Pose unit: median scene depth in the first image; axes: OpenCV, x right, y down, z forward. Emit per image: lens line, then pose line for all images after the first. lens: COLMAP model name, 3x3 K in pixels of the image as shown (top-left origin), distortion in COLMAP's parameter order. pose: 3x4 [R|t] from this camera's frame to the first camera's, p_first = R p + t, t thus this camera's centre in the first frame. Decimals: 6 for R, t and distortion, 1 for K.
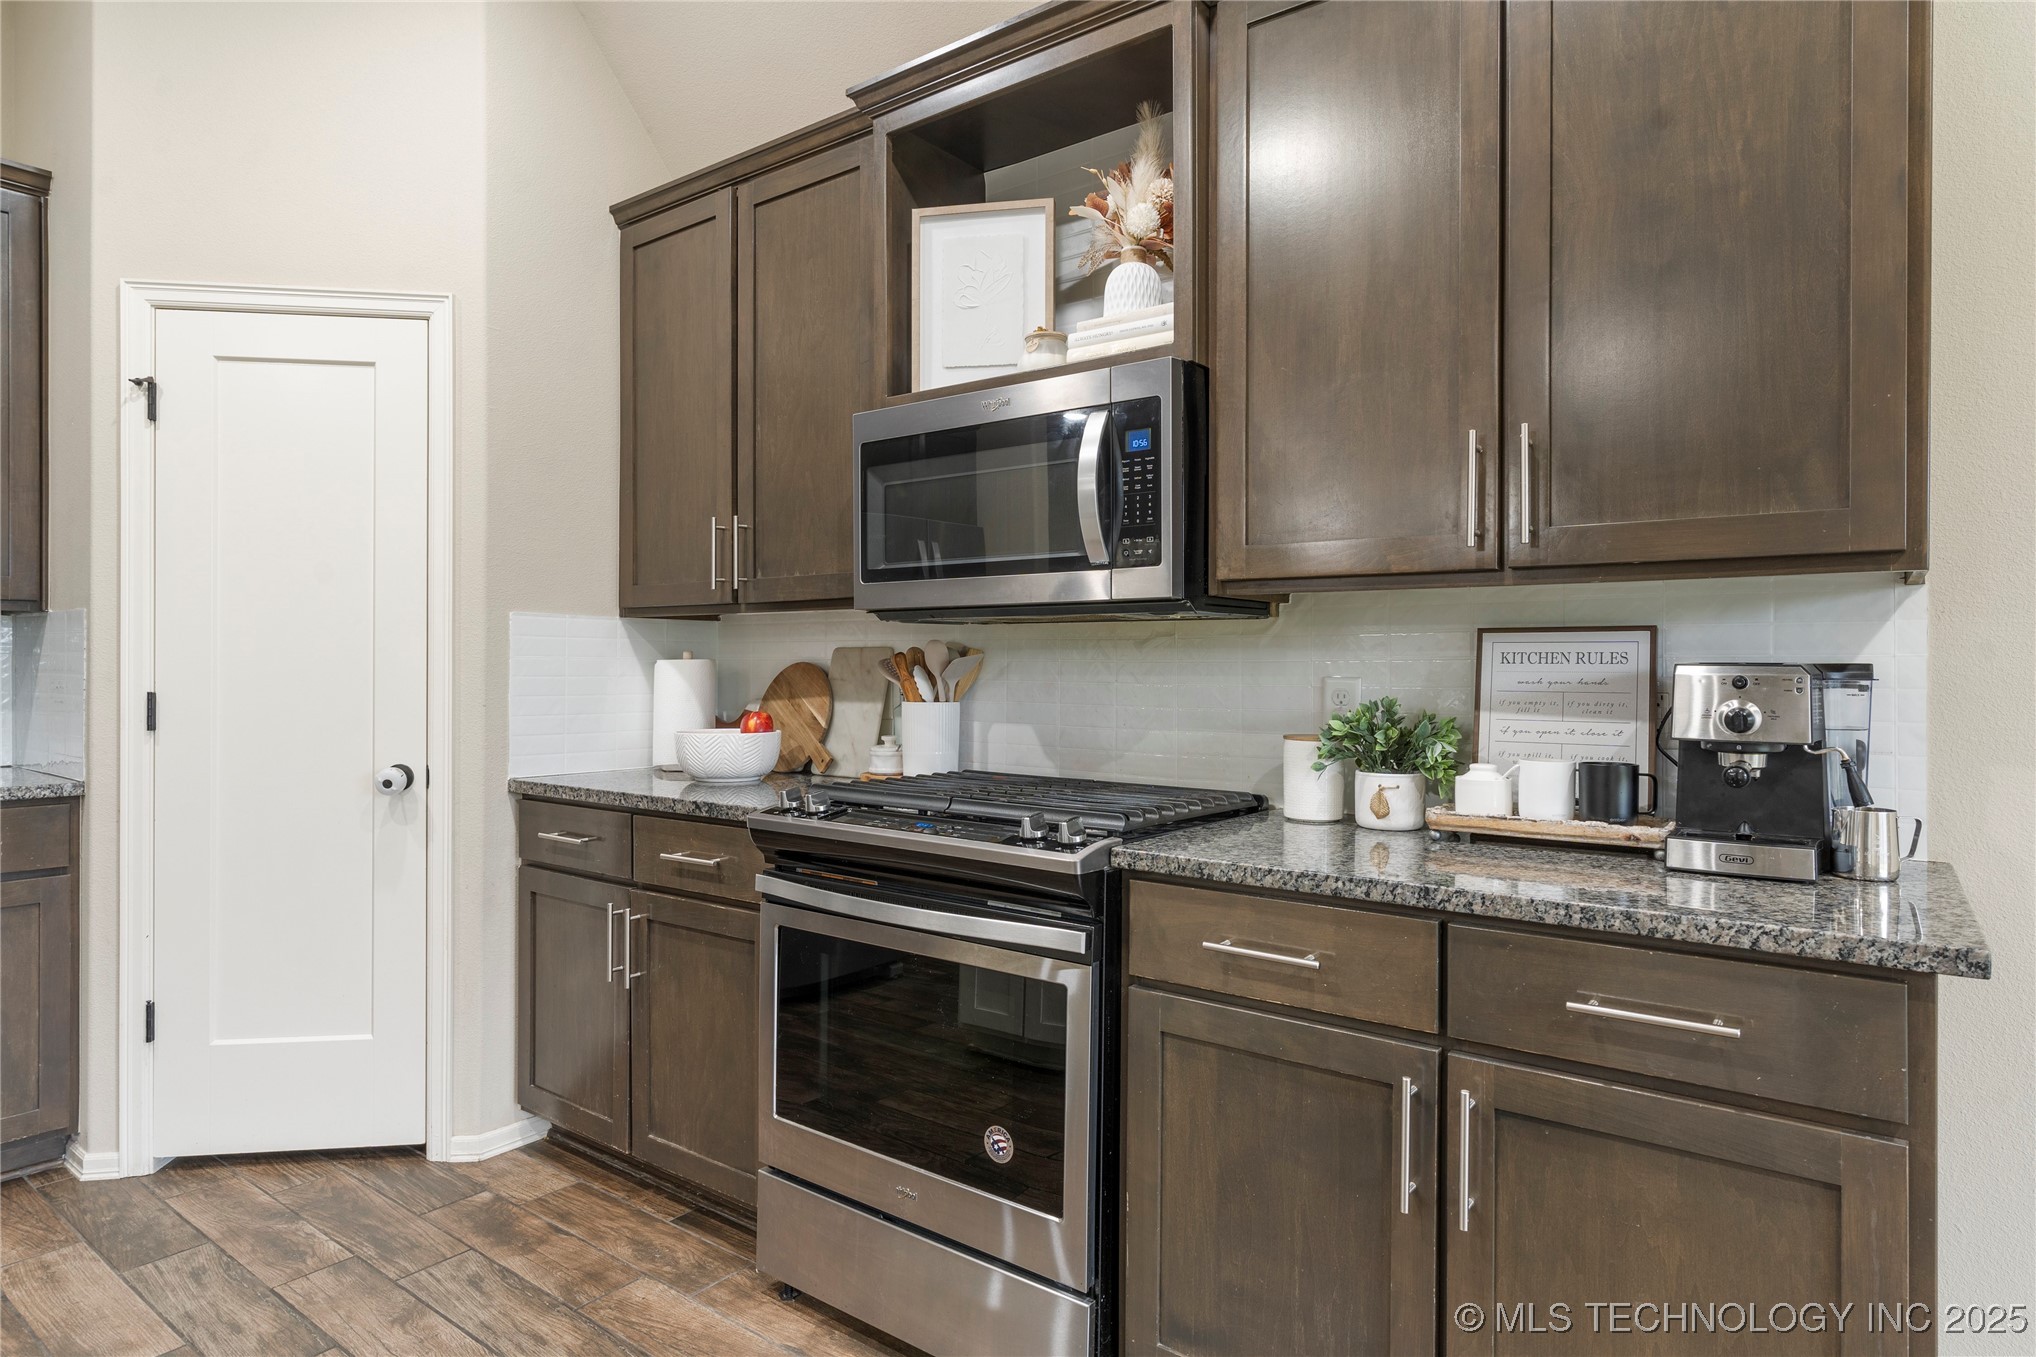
lens RADIAL K [[1140.4, 0, 1008.6], [0, 1140.4, 662.3], [0, 0, 1]] dist [-0.000739, 0.000463]
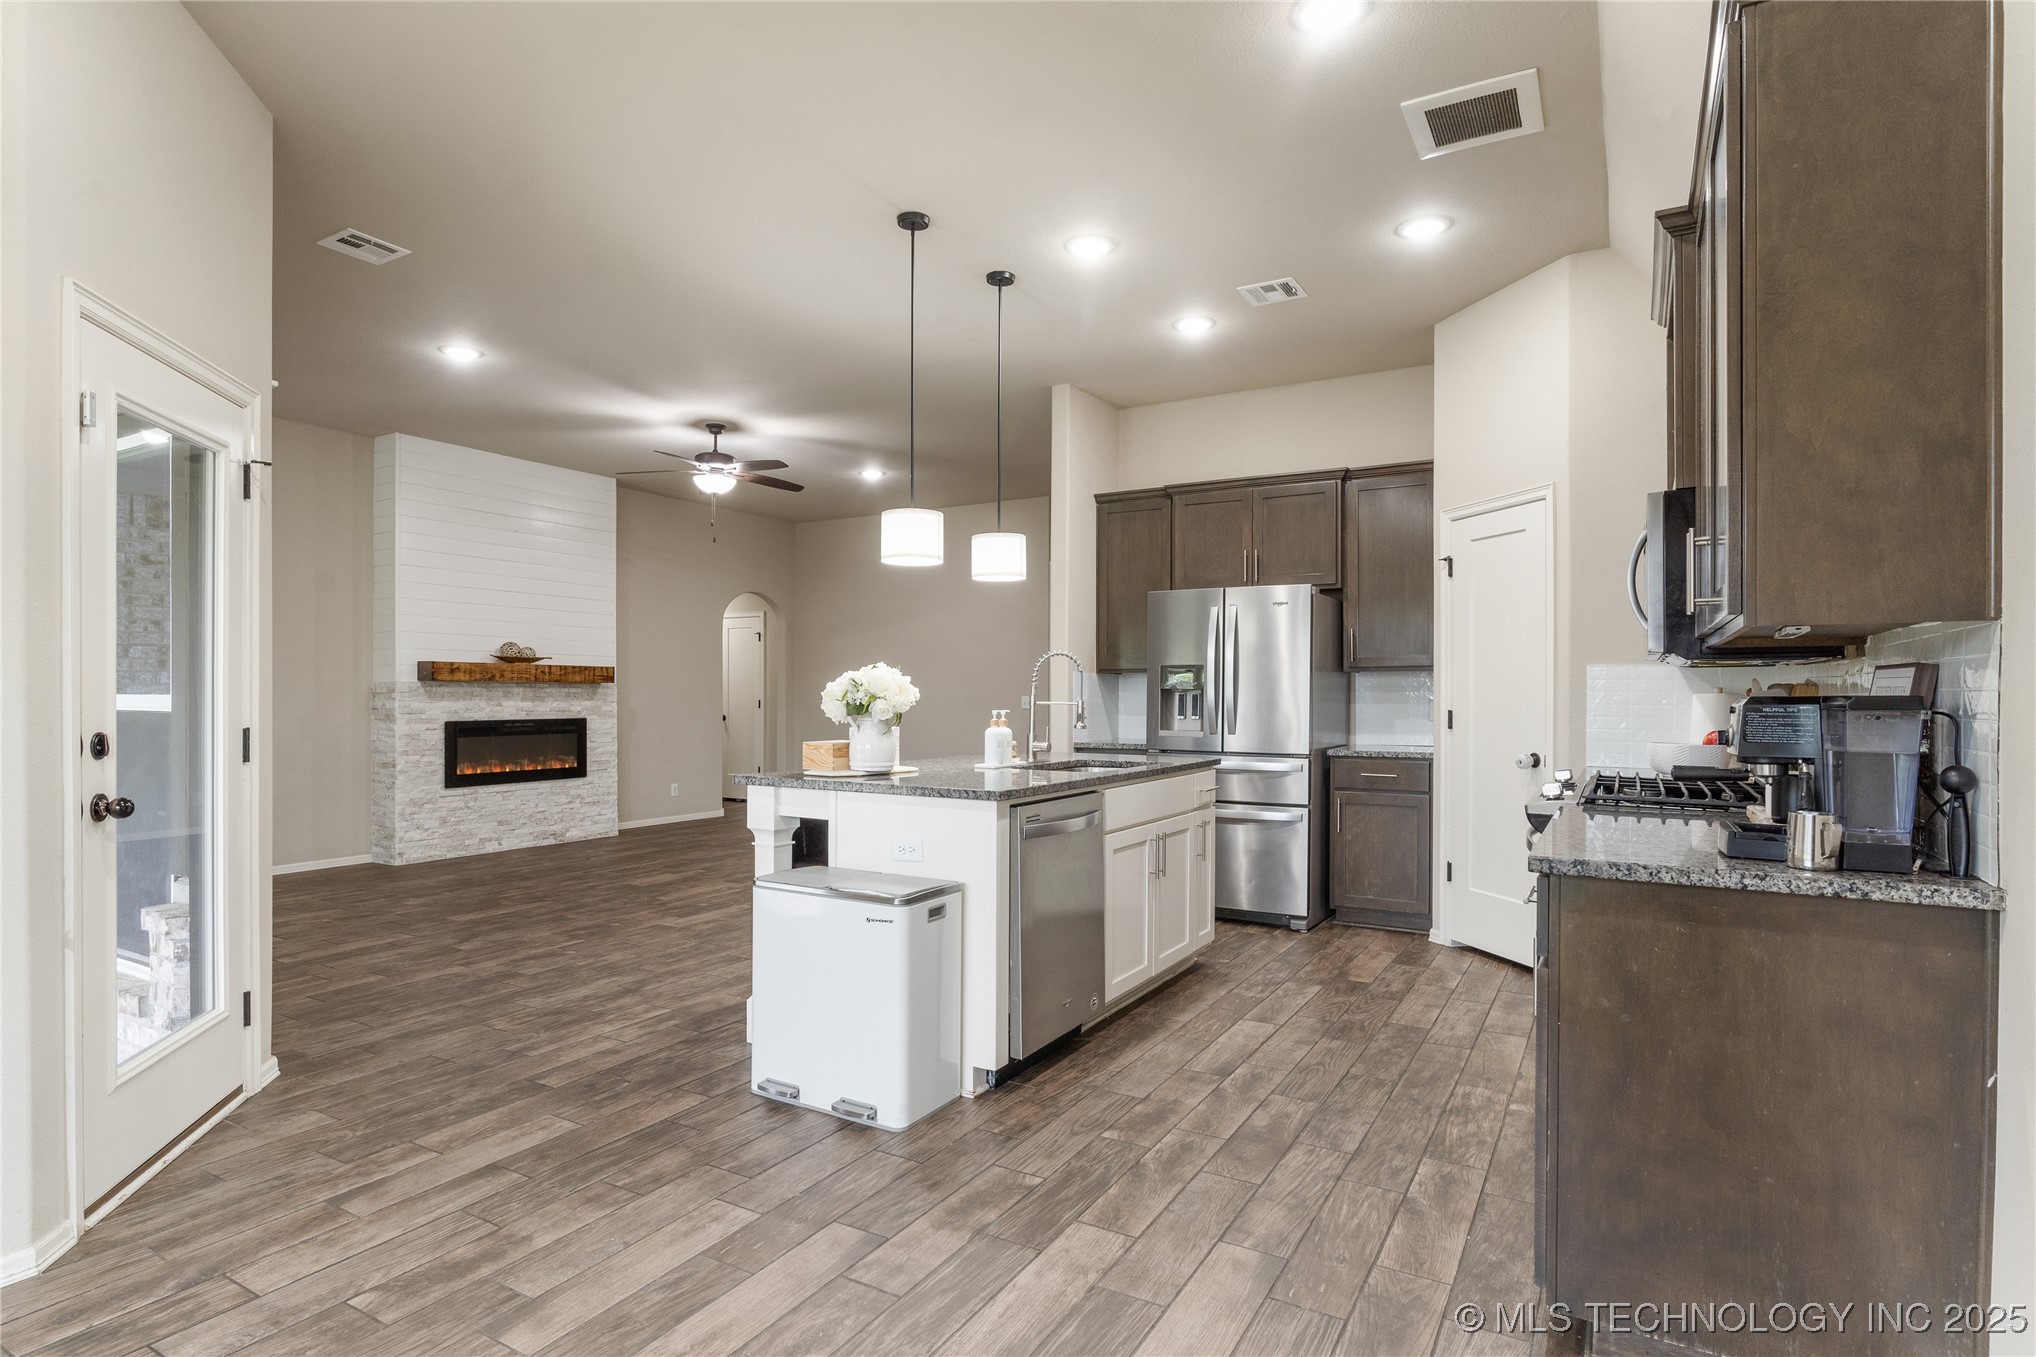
lens RADIAL K [[1046.3, 0, 1024.3], [0, 1046.3, 699.2], [0, 0, 1]] dist [-0.005169, 0.000532]
pose [[0.132381, 0.003842, -0.991192, 1.341071], [-0.001935, 0.999992, 0.003618, 0.002008], [0.991197, 0.001439, 0.132387, -0.001498]]
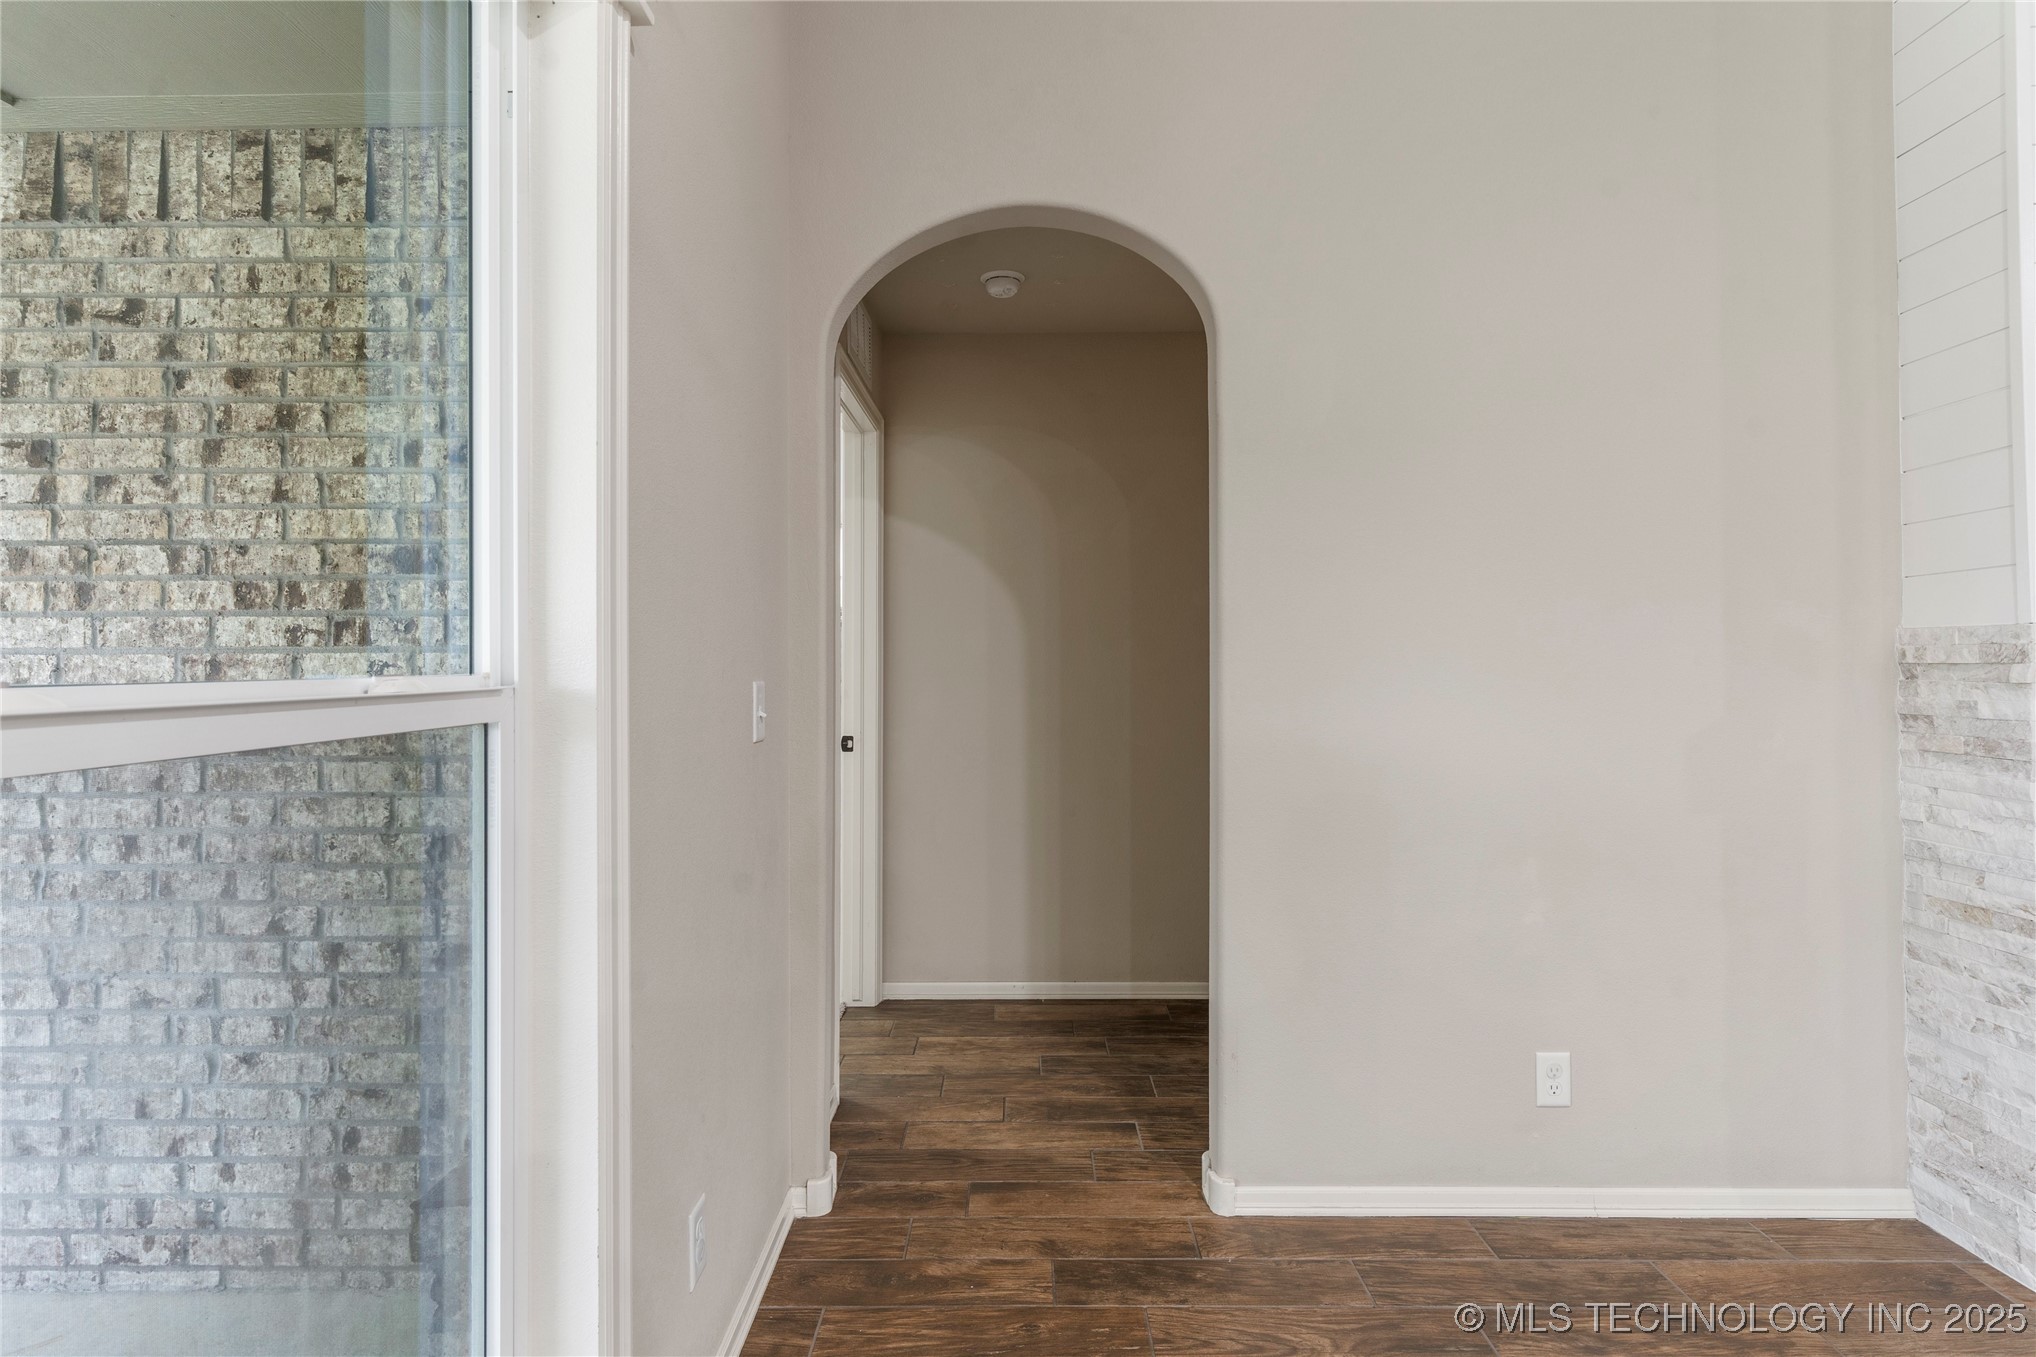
lens RADIAL K [[1008.2, 0, 1002.9], [0, 1008.2, 658.3], [0, 0, 1]] dist [-0.004286, 0.001722]
pose [[-0.801038, -0.002935, -0.598606, -1.143048], [0.004684, 0.999927, -0.011171, 0.000272], [0.598595, -0.011752, -0.800966, -1.481955]]
